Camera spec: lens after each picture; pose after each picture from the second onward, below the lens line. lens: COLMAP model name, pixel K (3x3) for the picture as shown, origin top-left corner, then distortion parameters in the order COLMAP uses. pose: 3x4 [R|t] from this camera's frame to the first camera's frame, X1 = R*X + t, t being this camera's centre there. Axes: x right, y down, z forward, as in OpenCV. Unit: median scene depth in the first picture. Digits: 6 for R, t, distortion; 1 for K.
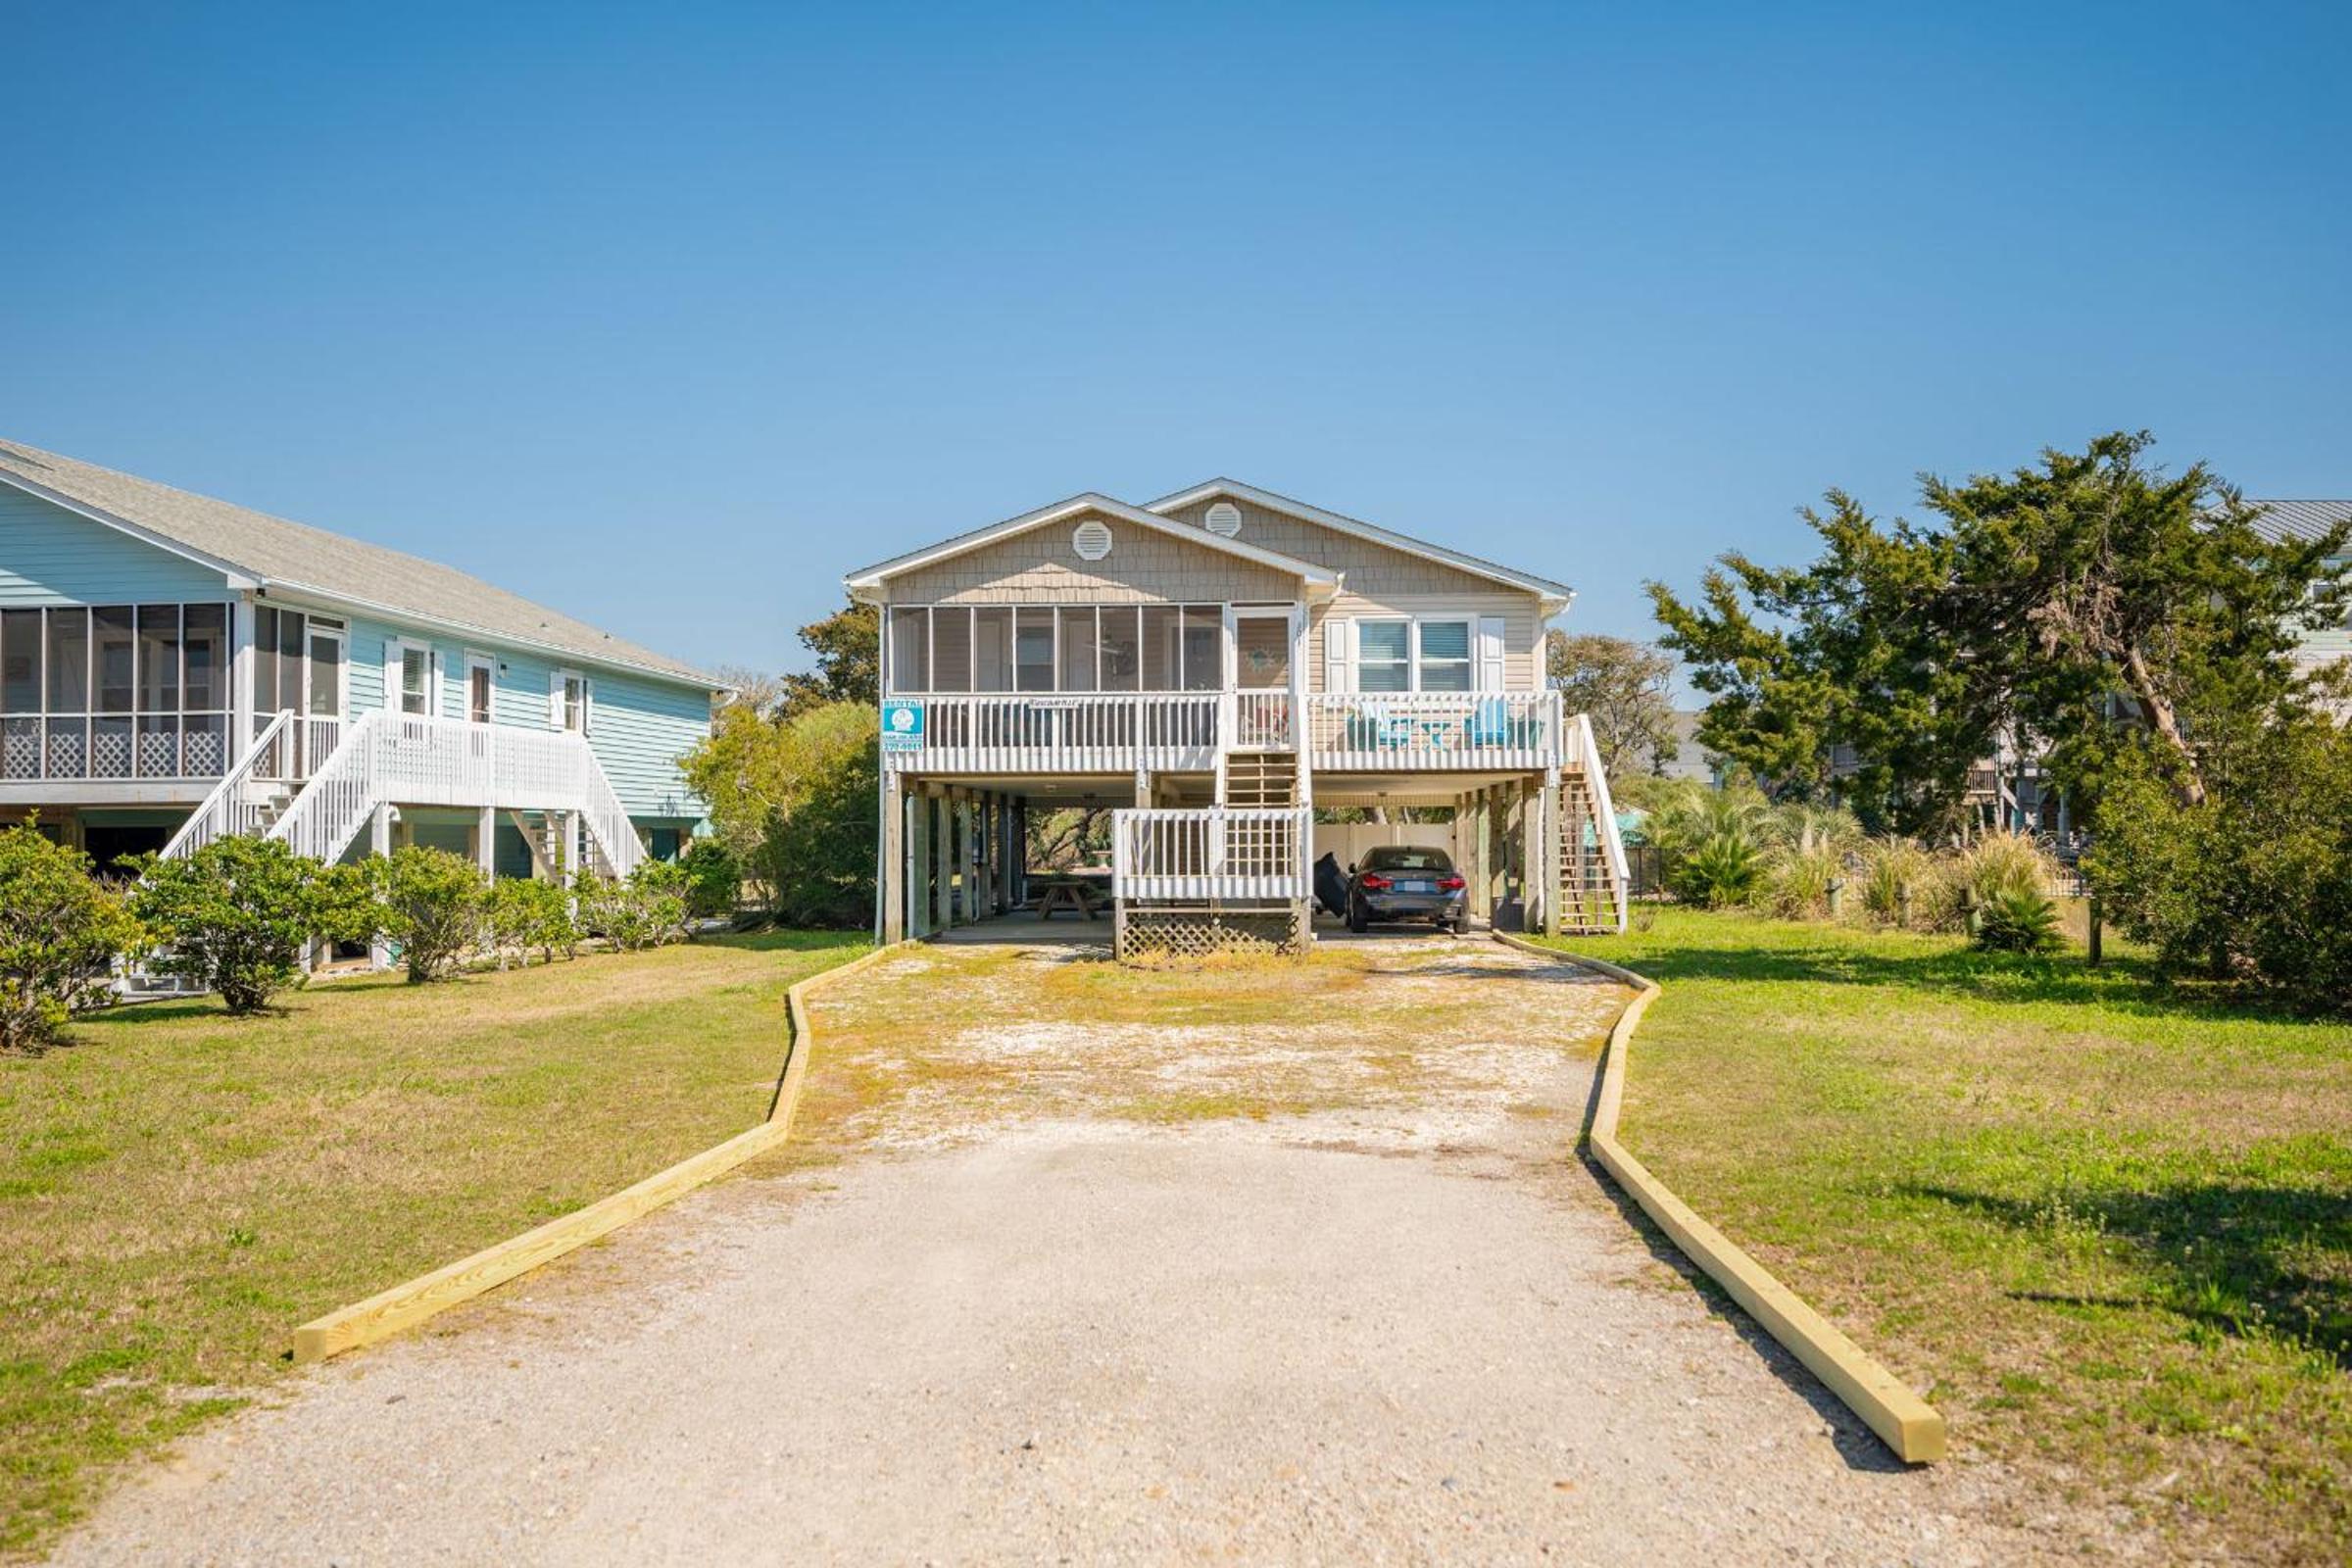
lens RADIAL K [[2092.4, 0, 1176.0], [0, 2092.4, 784.0], [0, 0, 1]] dist [-0.005936, -0.004039]
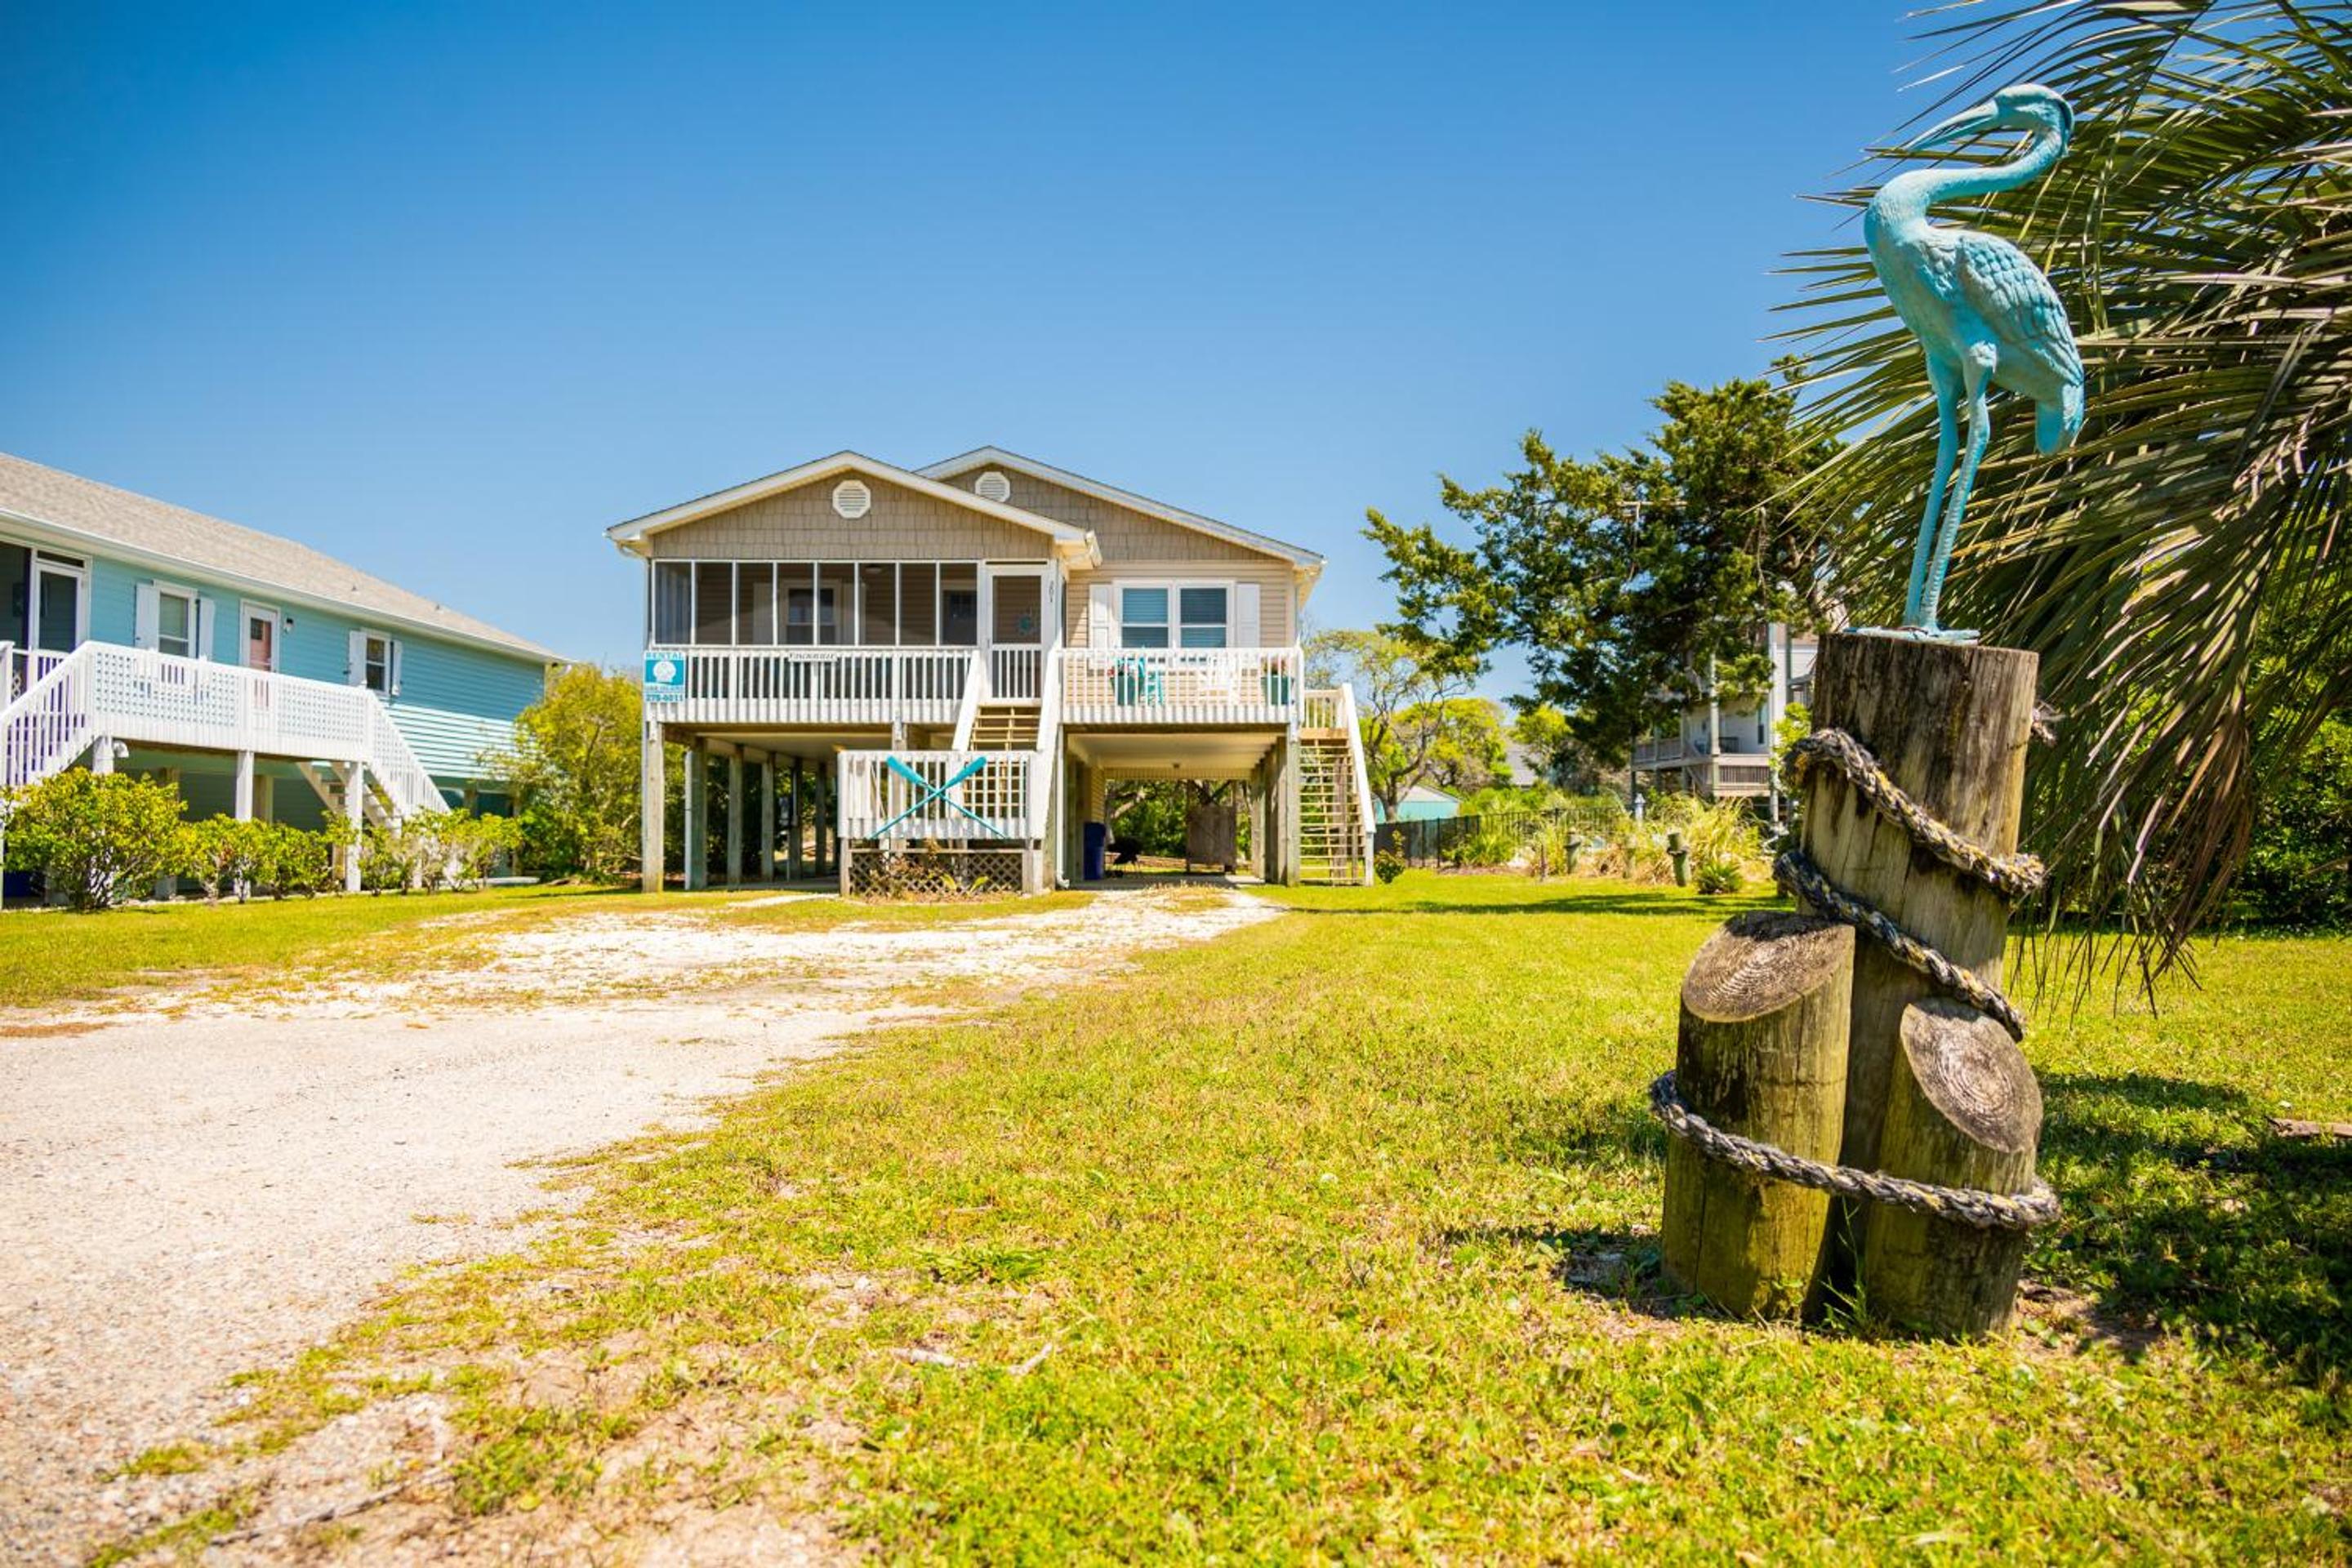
lens RADIAL K [[1800.7, 0, 1167.0], [0, 1800.7, 785.9], [0, 0, 1]] dist [0.007396, -0.001606]
pose [[0.999494, 0.008002, 0.030790, 0.089136], [-0.007757, 0.999937, -0.008059, 0.030822], [-0.030853, 0.007816, 0.999493, 0.109255]]
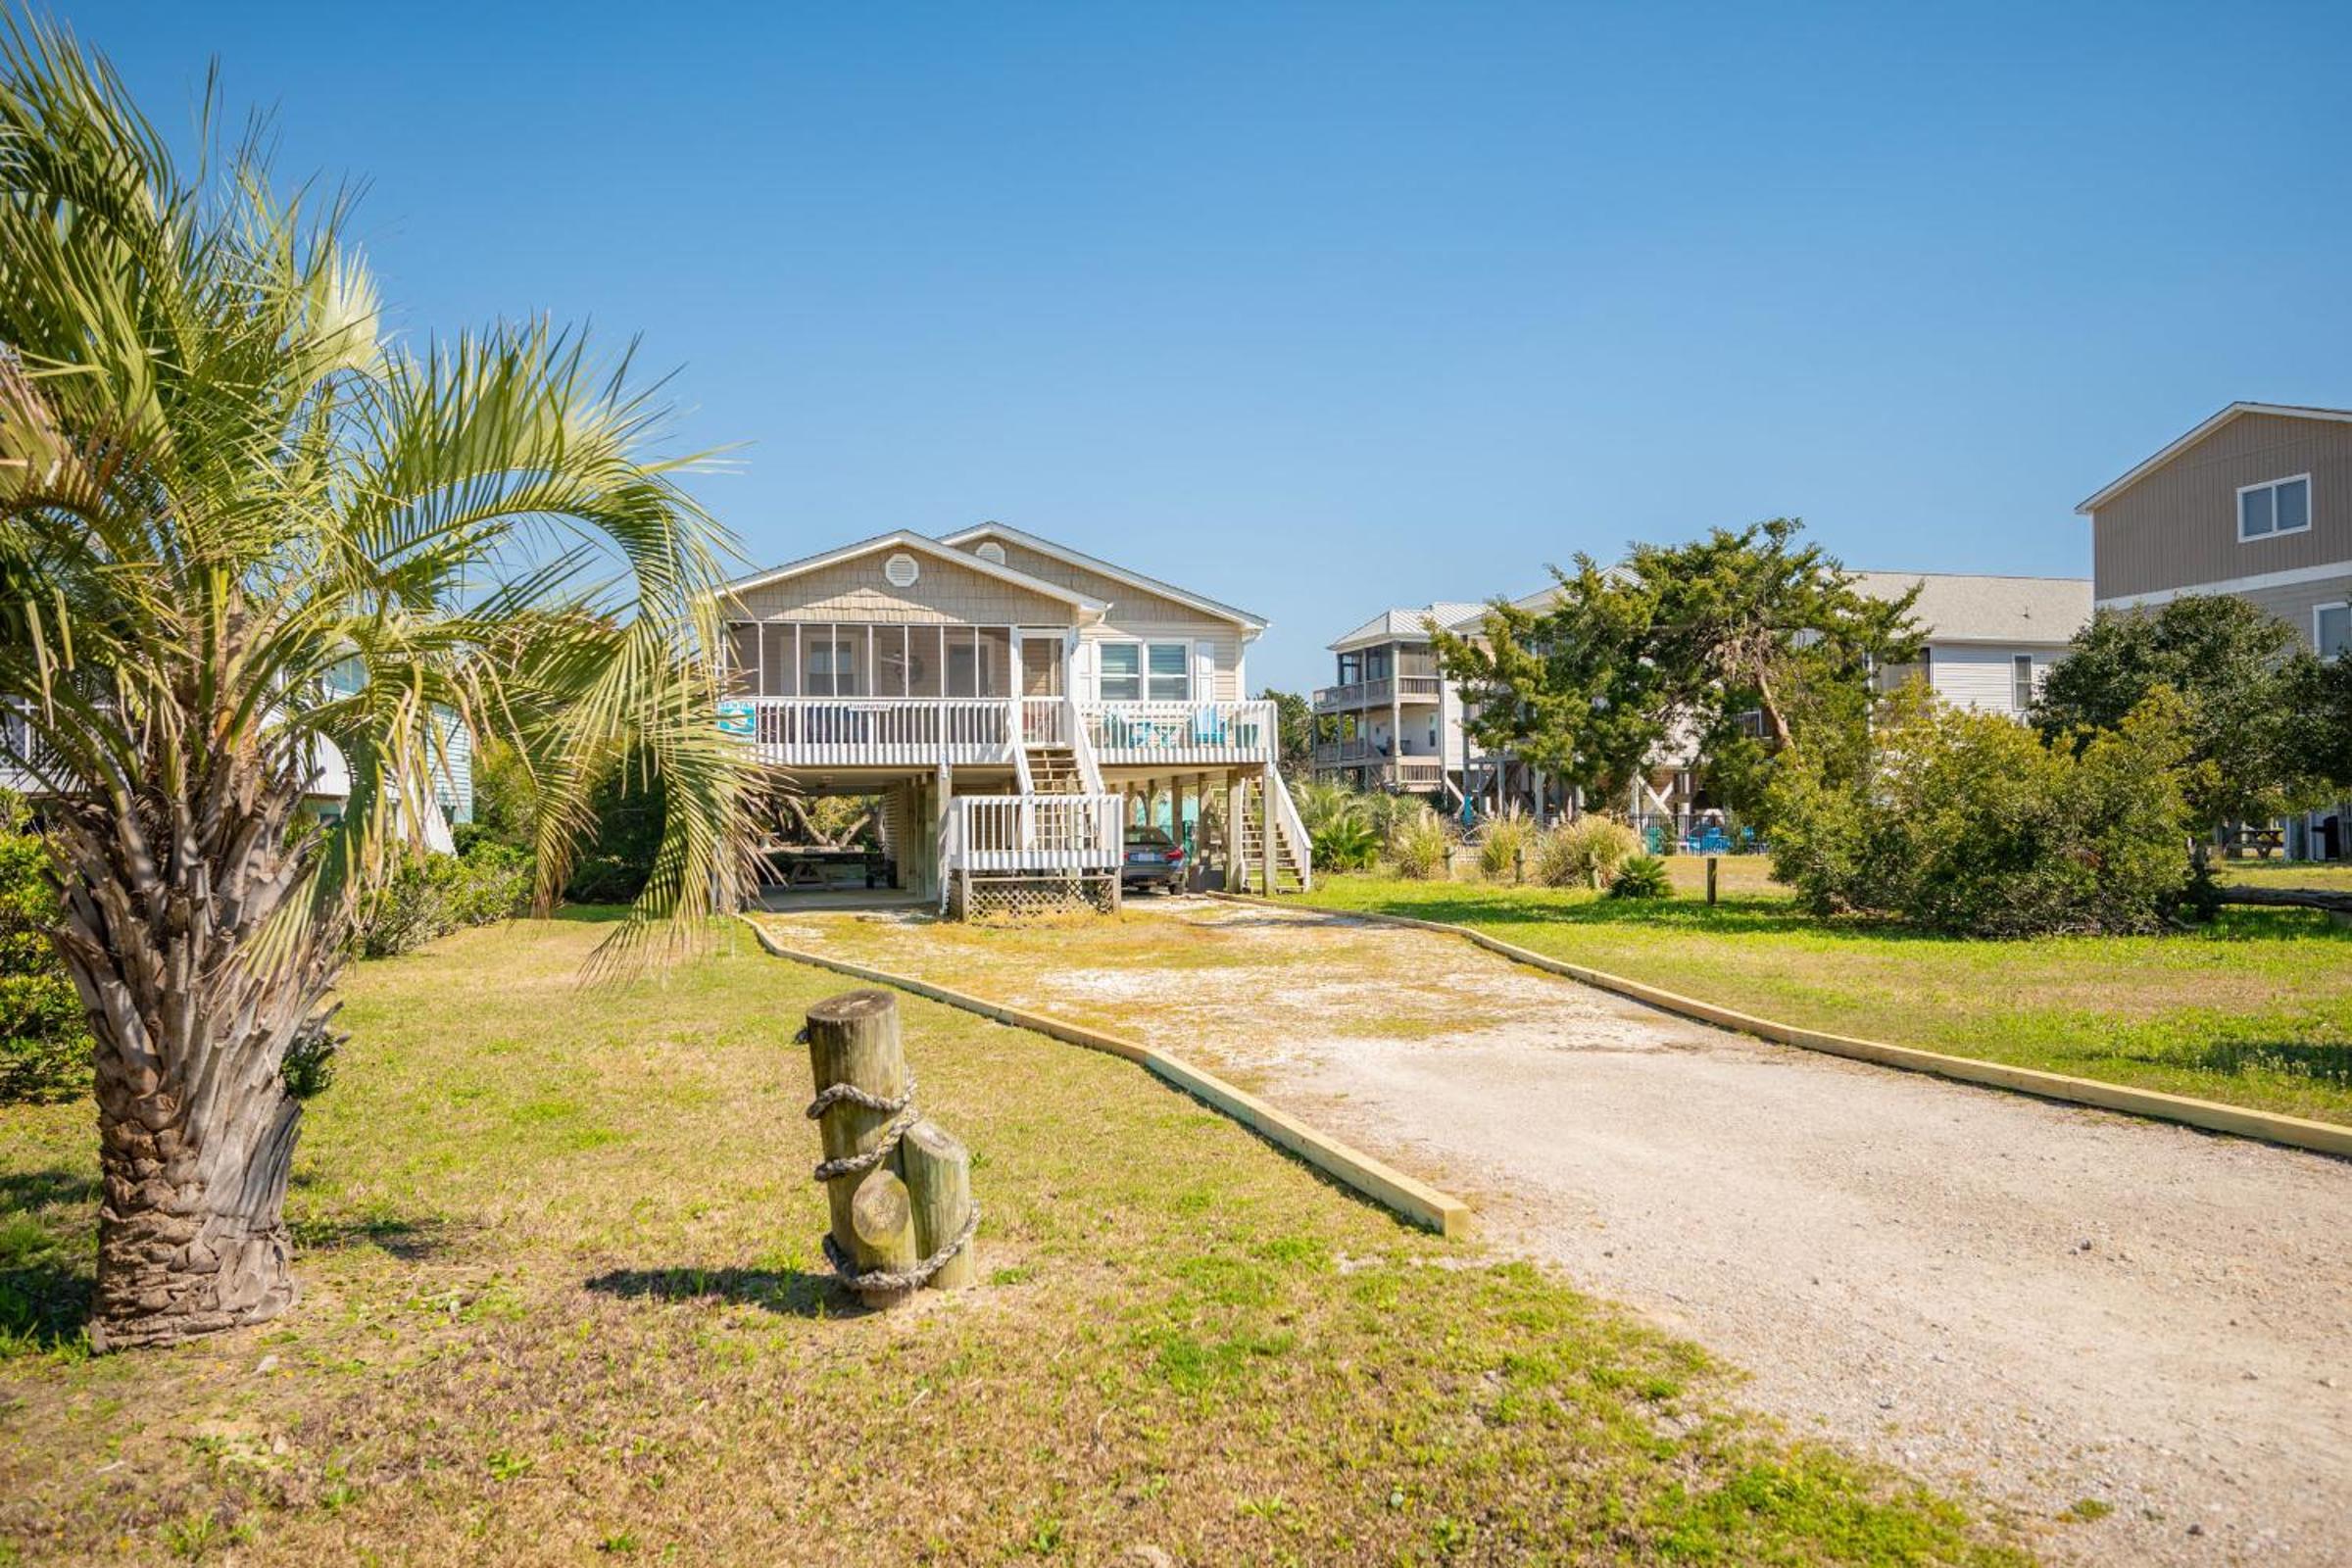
lens RADIAL K [[1723.7, 0, 1185.6], [0, 1723.7, 777.6], [0, 0, 1]] dist [0.001856, 0.000000]
pose [[0.958314, -0.000772, 0.285715, -0.165510], [0.000835, 1.000000, -0.000099, 0.001794], [-0.285715, 0.000334, 0.958315, 0.015435]]
